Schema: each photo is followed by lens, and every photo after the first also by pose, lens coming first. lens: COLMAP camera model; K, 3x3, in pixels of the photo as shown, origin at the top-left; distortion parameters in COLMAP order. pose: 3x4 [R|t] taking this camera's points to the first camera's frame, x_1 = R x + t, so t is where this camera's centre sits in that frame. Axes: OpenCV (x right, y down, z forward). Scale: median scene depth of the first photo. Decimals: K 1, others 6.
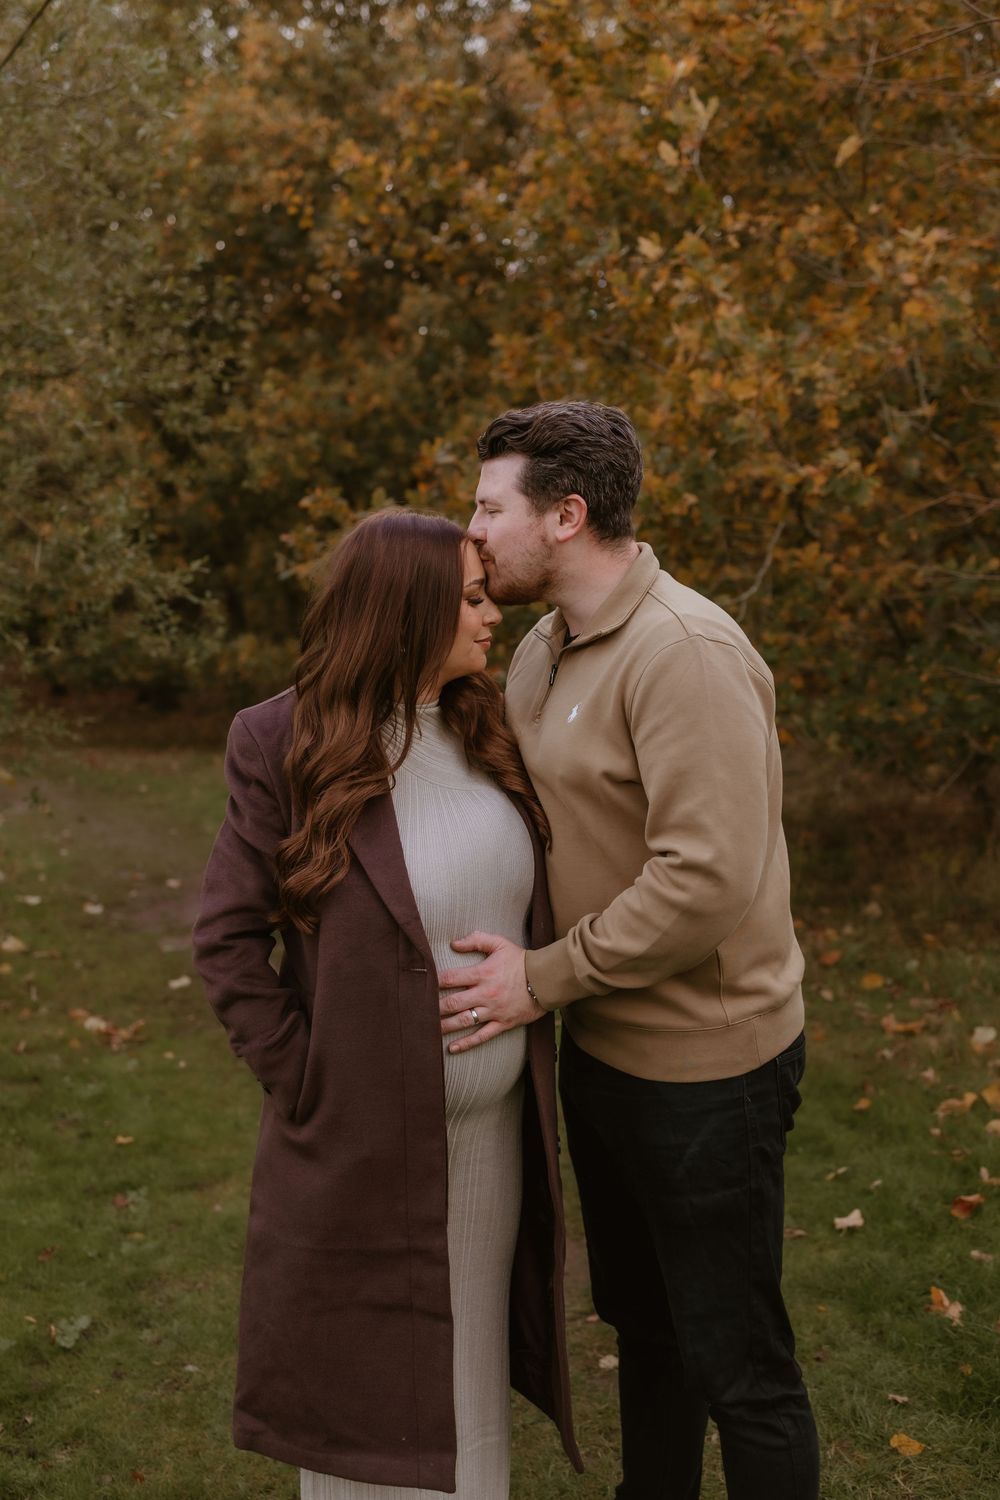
lens RADIAL K [[1725.8, 0, 500.0], [0, 1725.8, 750.0], [0, 0, 1]] dist [-0.015261, -0.014746]
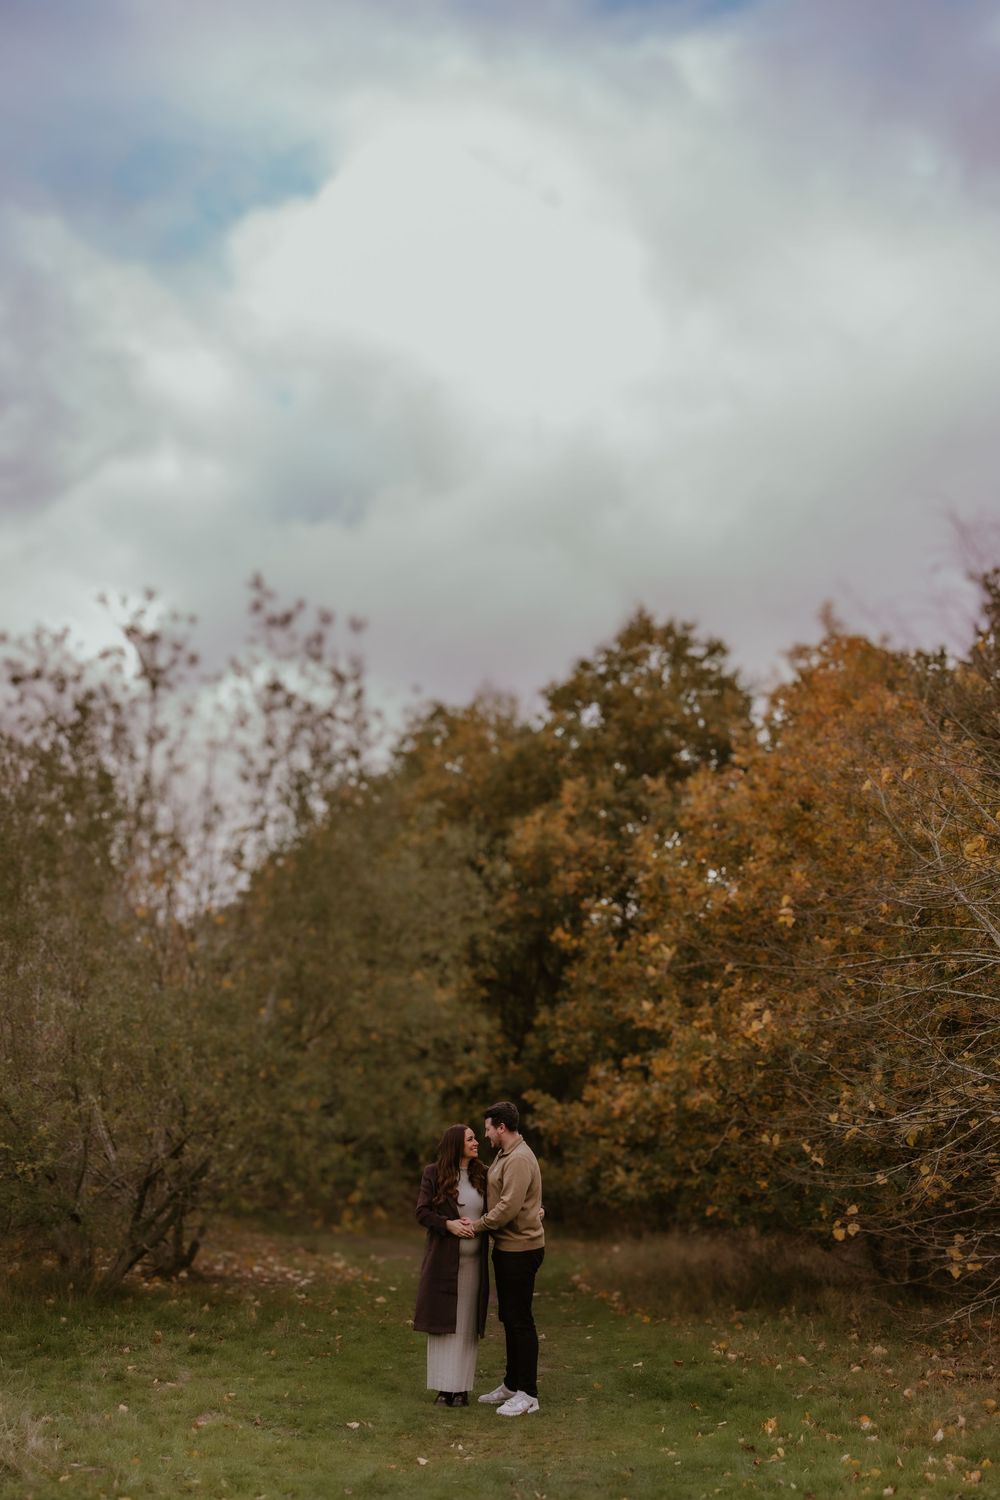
lens RADIAL K [[1725.8, 0, 500.0], [0, 1725.8, 750.0], [0, 0, 1]] dist [-0.015261, -0.014746]
pose [[0.973397, 0.002717, -0.229107, 0.178211], [-0.071593, 0.953470, -0.292866, 0.040672], [0.217651, 0.301477, 0.928299, -0.583994]]
